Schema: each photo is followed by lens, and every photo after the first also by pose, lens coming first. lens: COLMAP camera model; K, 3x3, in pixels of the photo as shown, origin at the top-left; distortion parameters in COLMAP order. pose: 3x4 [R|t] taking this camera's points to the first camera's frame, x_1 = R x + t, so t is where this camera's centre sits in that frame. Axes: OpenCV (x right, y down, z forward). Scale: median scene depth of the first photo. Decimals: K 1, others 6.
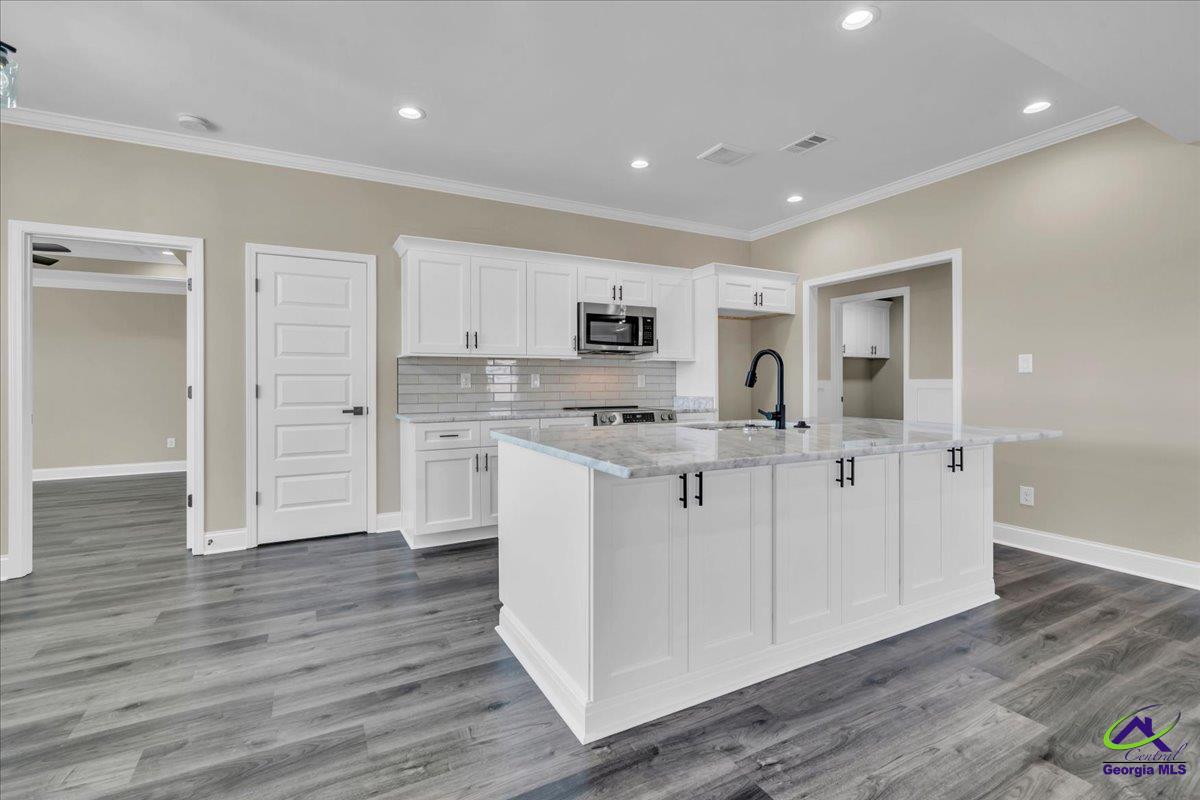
lens RADIAL K [[547.6, 0, 598.2], [0, 547.6, 387.8], [0, 0, 1]] dist [-0.001012, -0.000367]
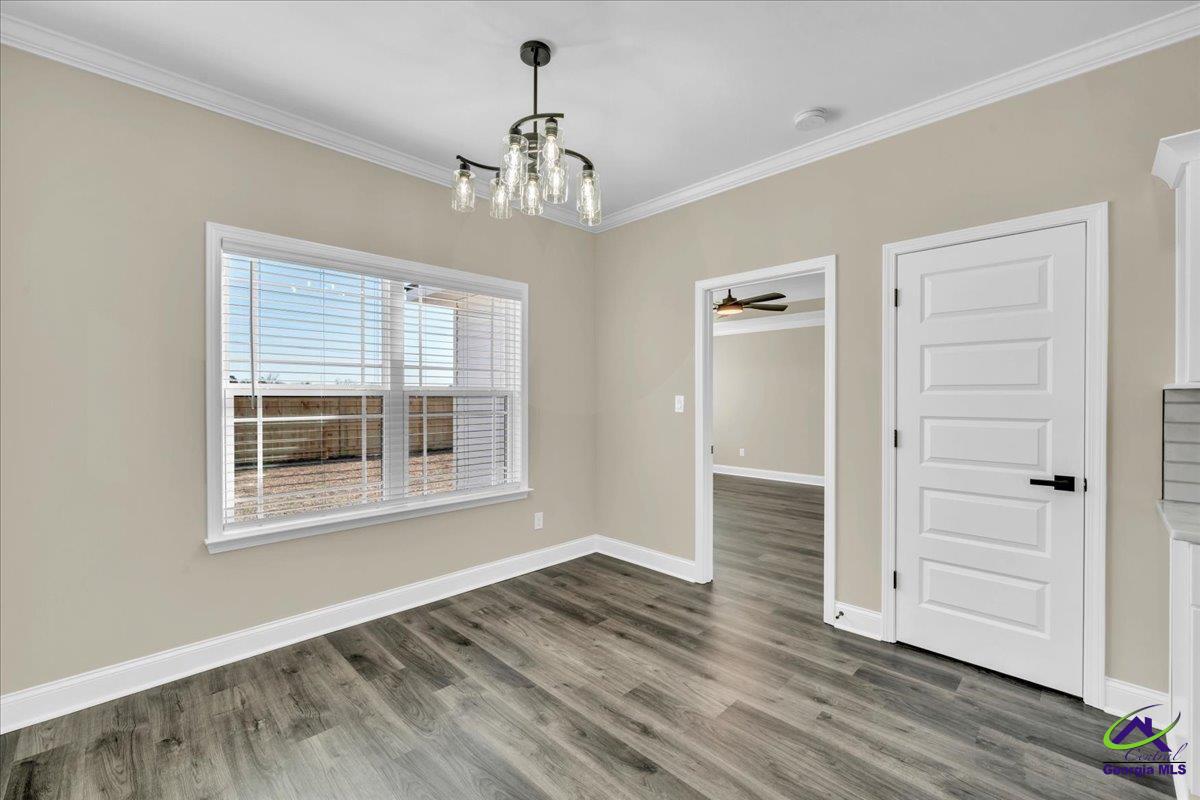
lens RADIAL K [[498.0, 0, 598.3], [0, 498.0, 396.8], [0, 0, 1]] dist [-0.000917, -0.000140]
pose [[0.282500, 0.007762, -0.959236, -0.068513], [-0.006596, 0.999959, 0.006149, -0.043808], [0.959245, 0.004590, 0.282539, 0.345213]]
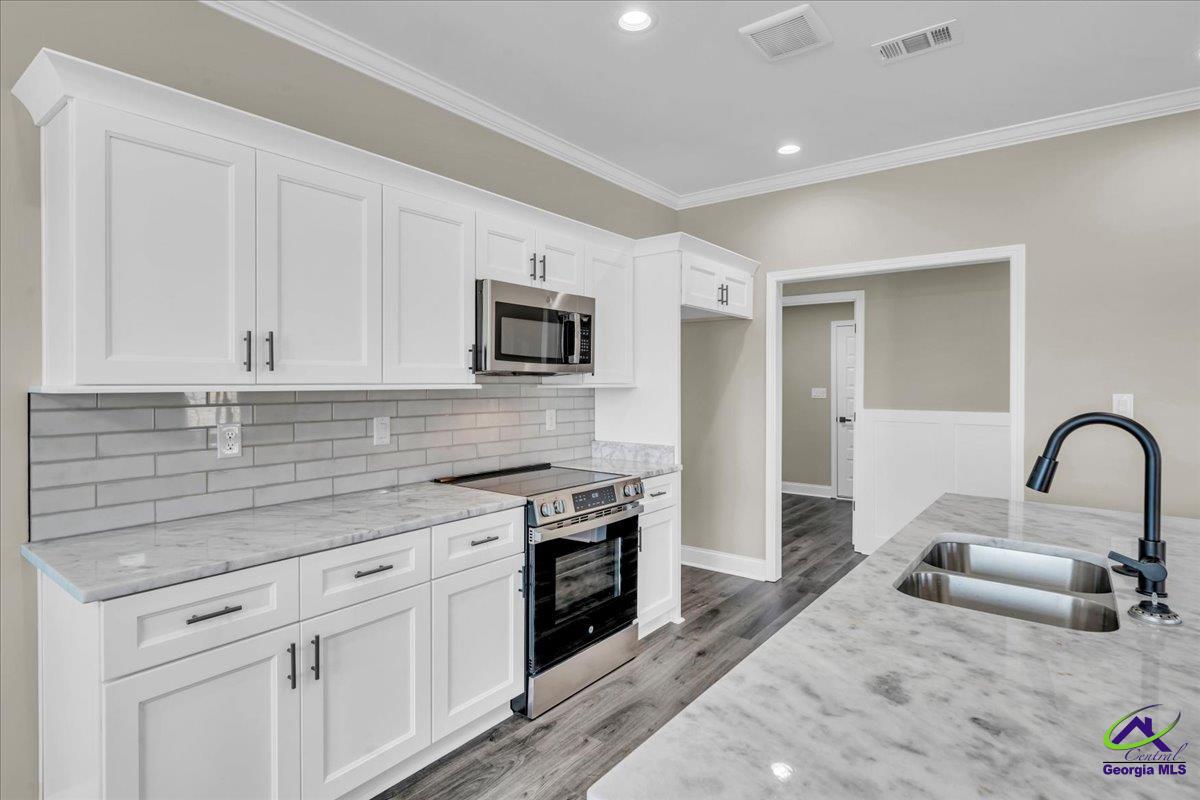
lens RADIAL K [[618.7, 0, 601.6], [0, 618.7, 388.2], [0, 0, 1]] dist [-0.000139, -0.000527]
pose [[0.910955, 0.001084, 0.412505, -0.172309], [-0.000677, 0.999999, -0.001133, -0.053370], [-0.412505, 0.000753, 0.910955, 0.425460]]
